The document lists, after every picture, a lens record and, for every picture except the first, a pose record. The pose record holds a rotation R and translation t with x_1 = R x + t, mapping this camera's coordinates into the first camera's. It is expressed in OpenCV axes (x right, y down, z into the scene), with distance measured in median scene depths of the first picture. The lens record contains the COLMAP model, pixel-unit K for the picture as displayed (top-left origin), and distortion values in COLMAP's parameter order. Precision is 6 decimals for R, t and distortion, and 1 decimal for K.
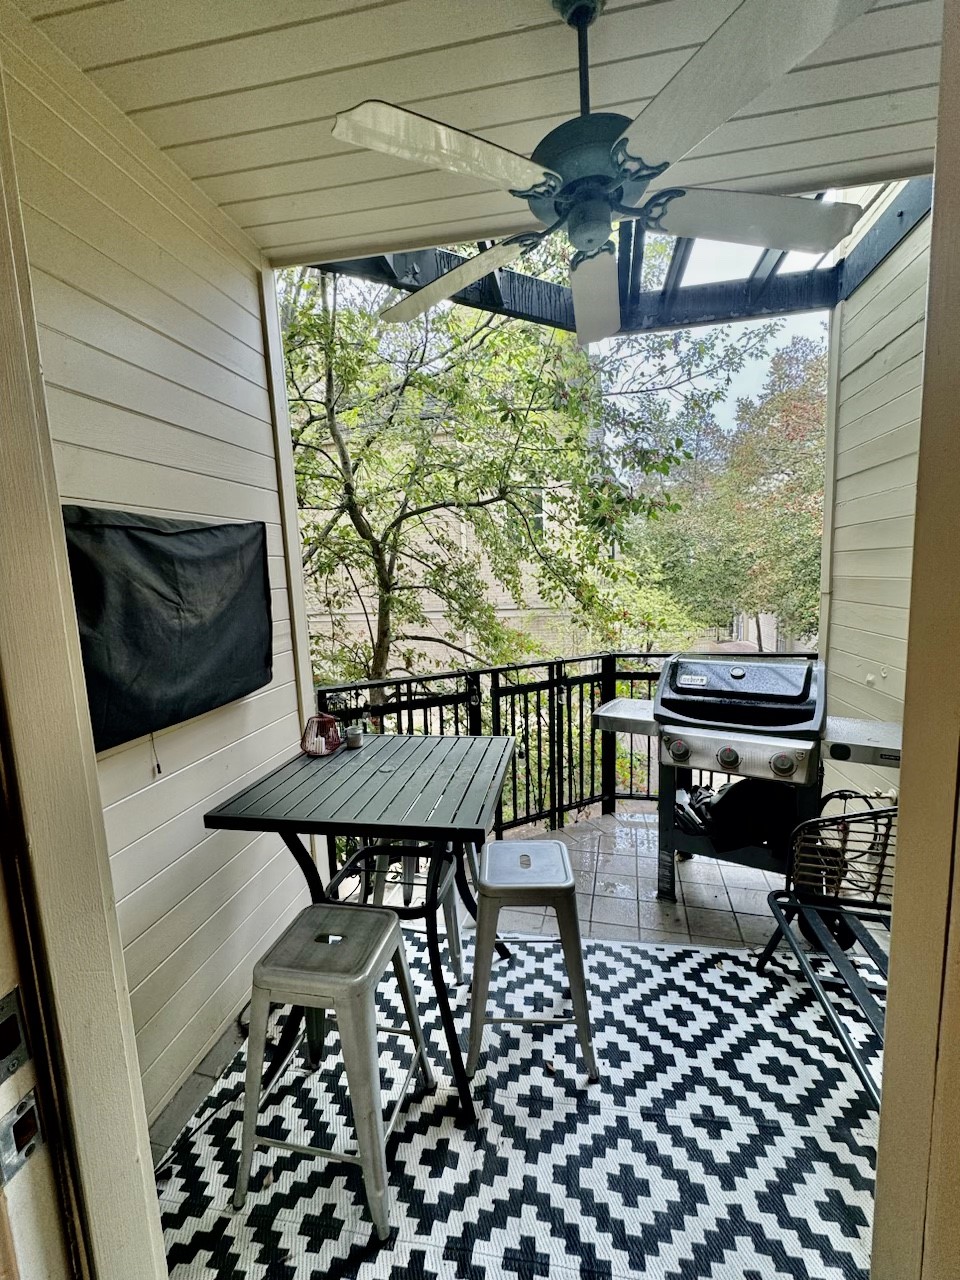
lens RADIAL K [[512.7, 0, 473.5], [0, 512.7, 644.7], [0, 0, 1]] dist [0.001875, 0.000356]
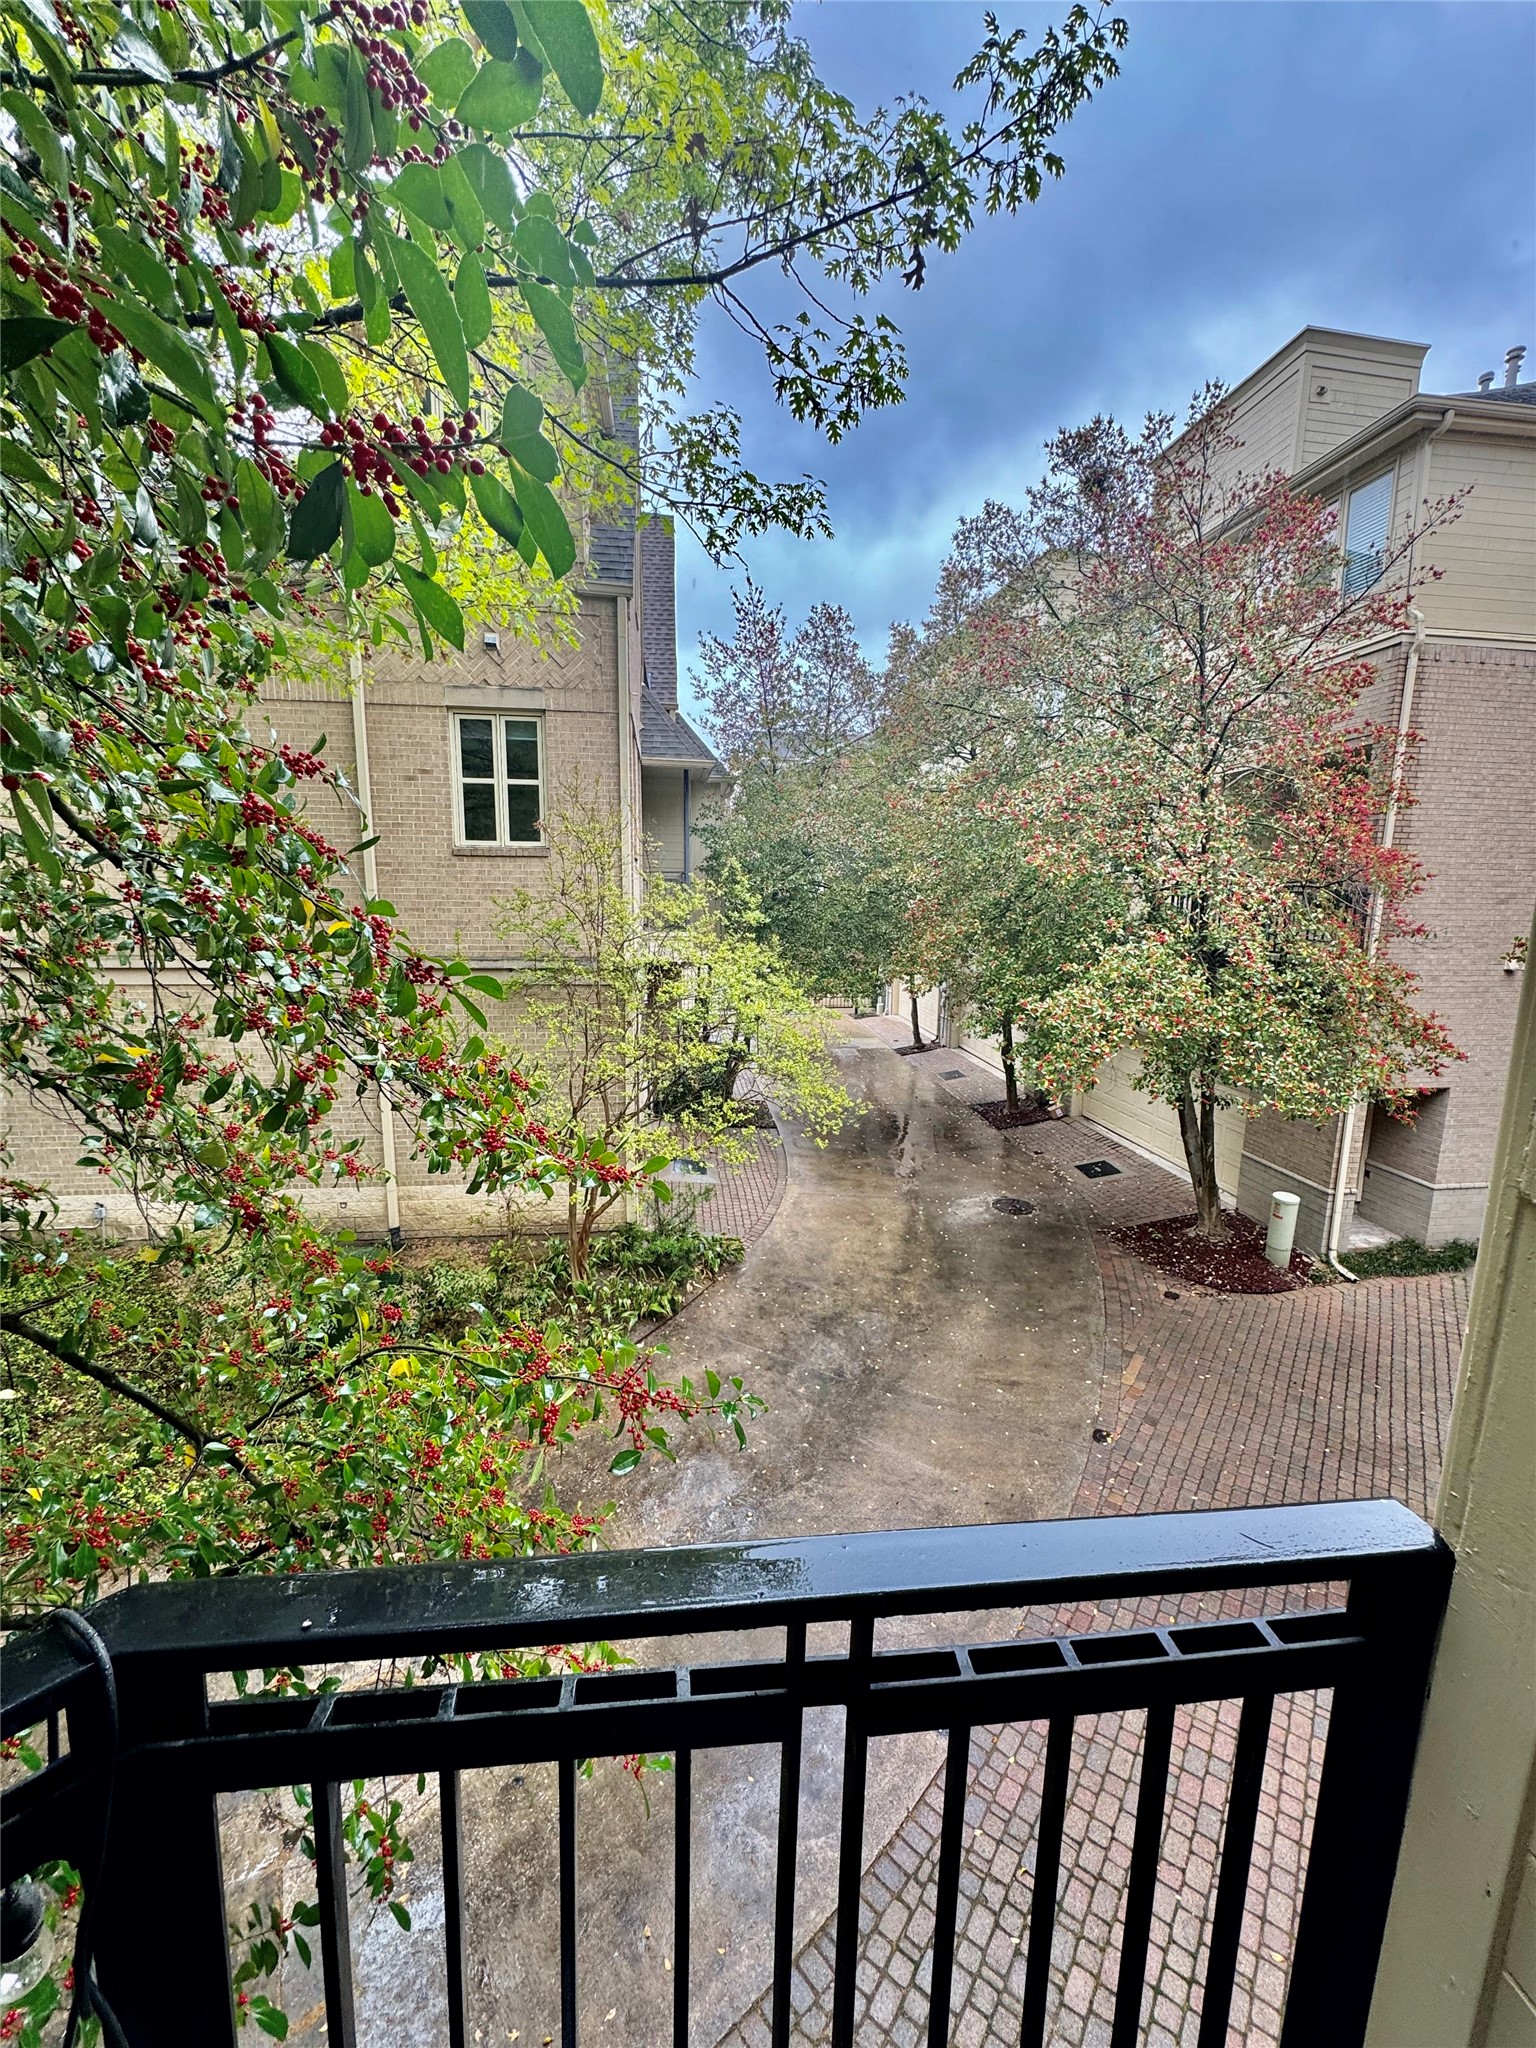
lens RADIAL K [[820.4, 0, 757.7], [0, 820.4, 1031.6], [0, 0, 1]] dist [0.001875, 0.000356]
pose [[0.947373, 0.005706, 0.320082, 0.072934], [-0.012644, 0.999728, 0.019605, -0.025611], [-0.319883, -0.022620, 0.947187, 0.157295]]
